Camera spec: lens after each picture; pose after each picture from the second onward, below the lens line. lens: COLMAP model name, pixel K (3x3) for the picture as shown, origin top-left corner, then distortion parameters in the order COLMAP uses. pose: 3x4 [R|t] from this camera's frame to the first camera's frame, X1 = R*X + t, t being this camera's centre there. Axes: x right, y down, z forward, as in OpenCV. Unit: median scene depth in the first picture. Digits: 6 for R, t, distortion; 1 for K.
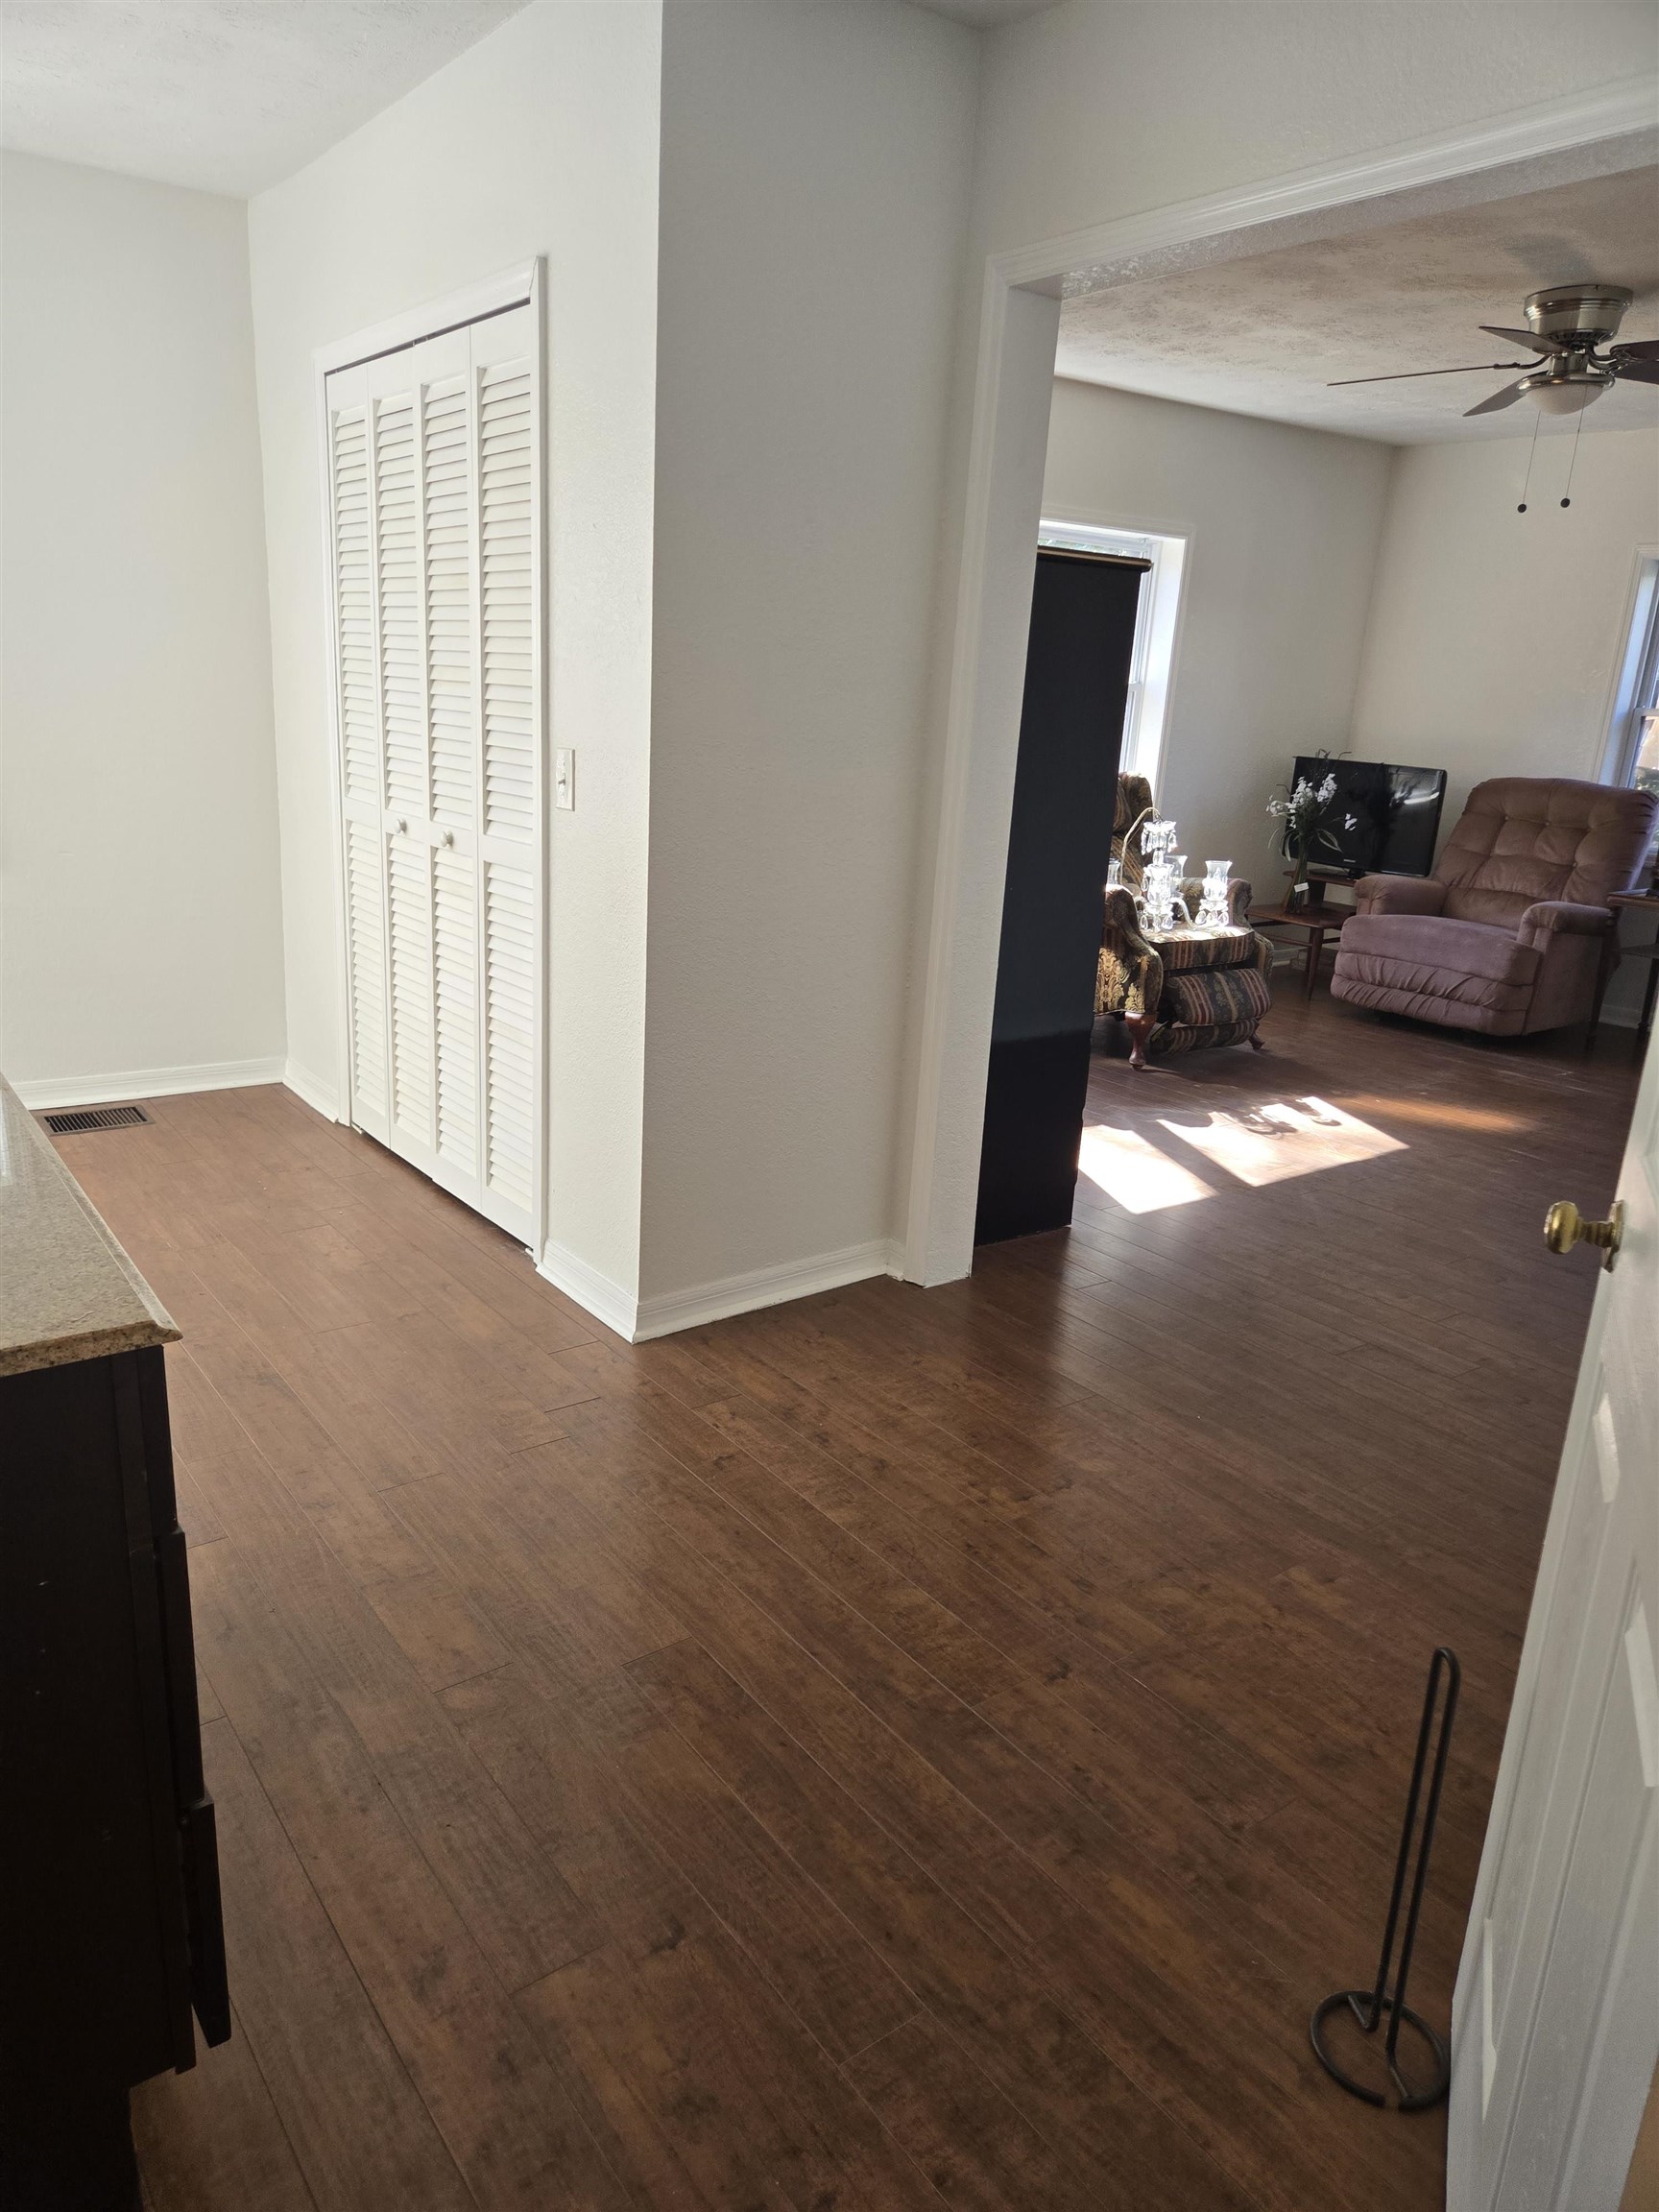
lens RADIAL K [[1483.4, 0, 815.3], [0, 1483.4, 1120.2], [0, 0, 1]] dist [0.080288, -0.062518]
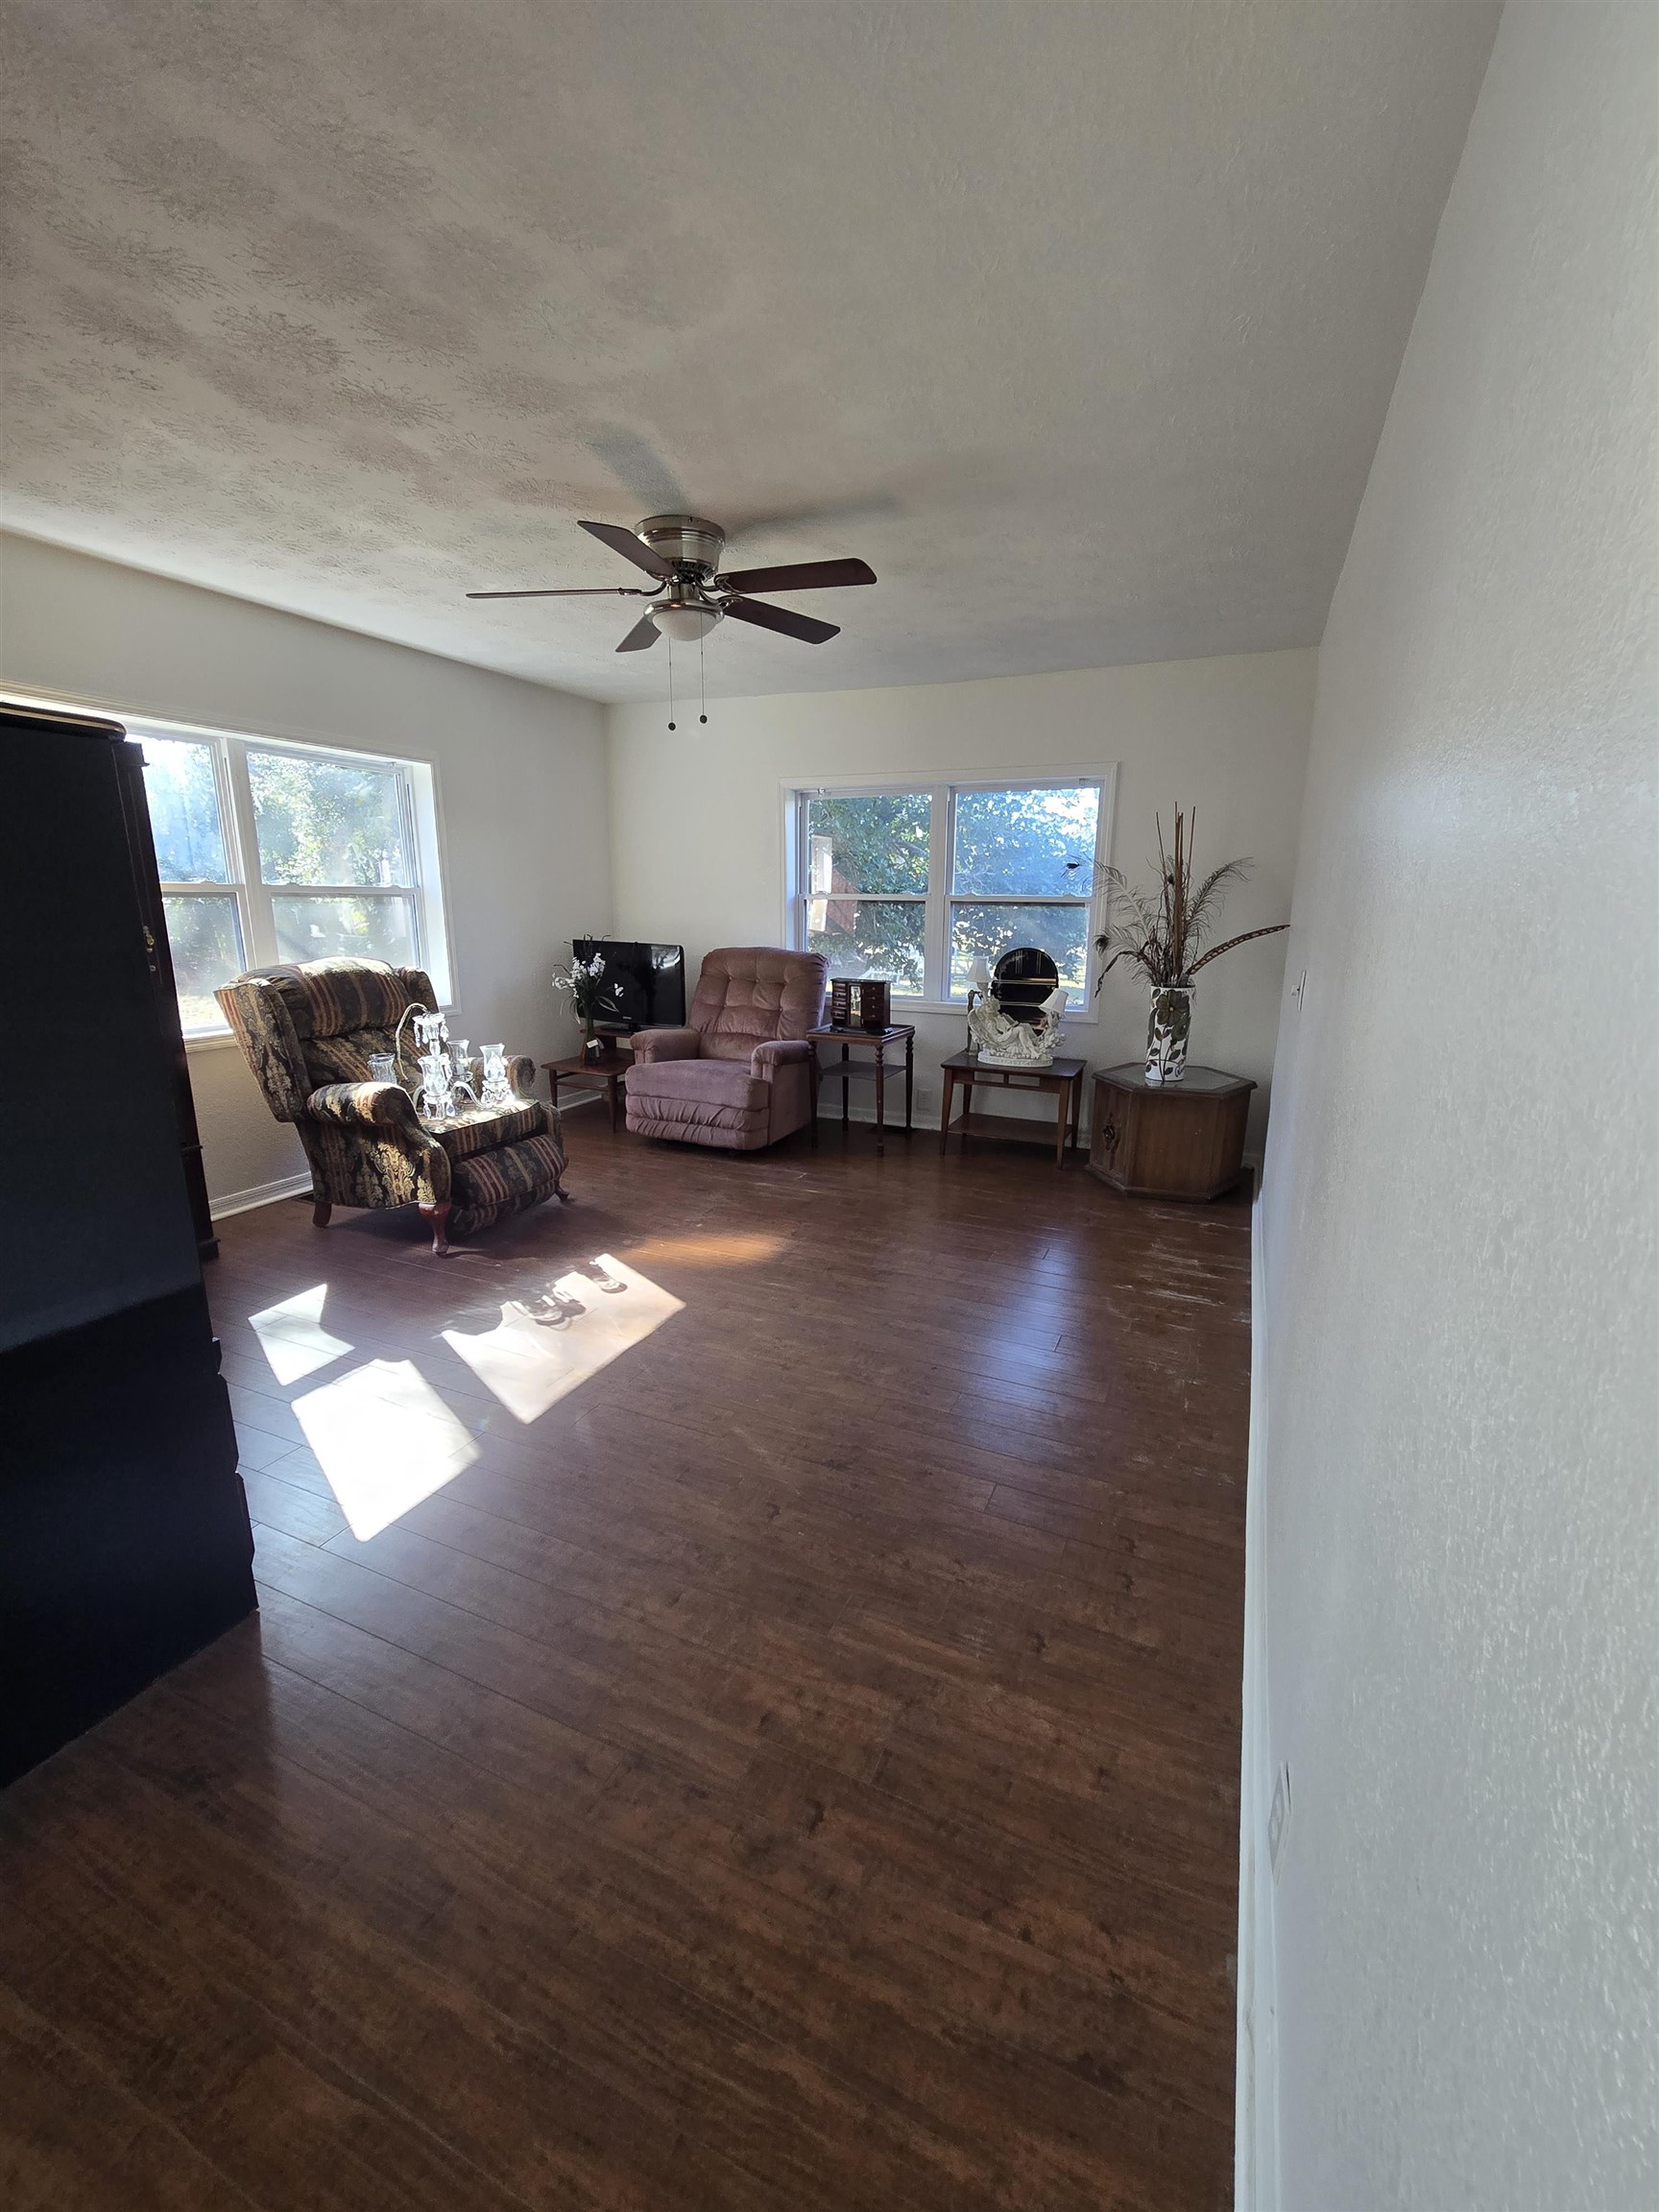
lens RADIAL K [[888.7, 0, 829.5], [0, 888.7, 1106.0], [0, 0, 1]] dist [0.002460, 0.000243]
pose [[0.872410, -0.158088, 0.462502, 0.174515], [0.174637, 0.984607, 0.007135, -0.089689], [-0.456511, 0.074546, 0.886589, 0.308381]]
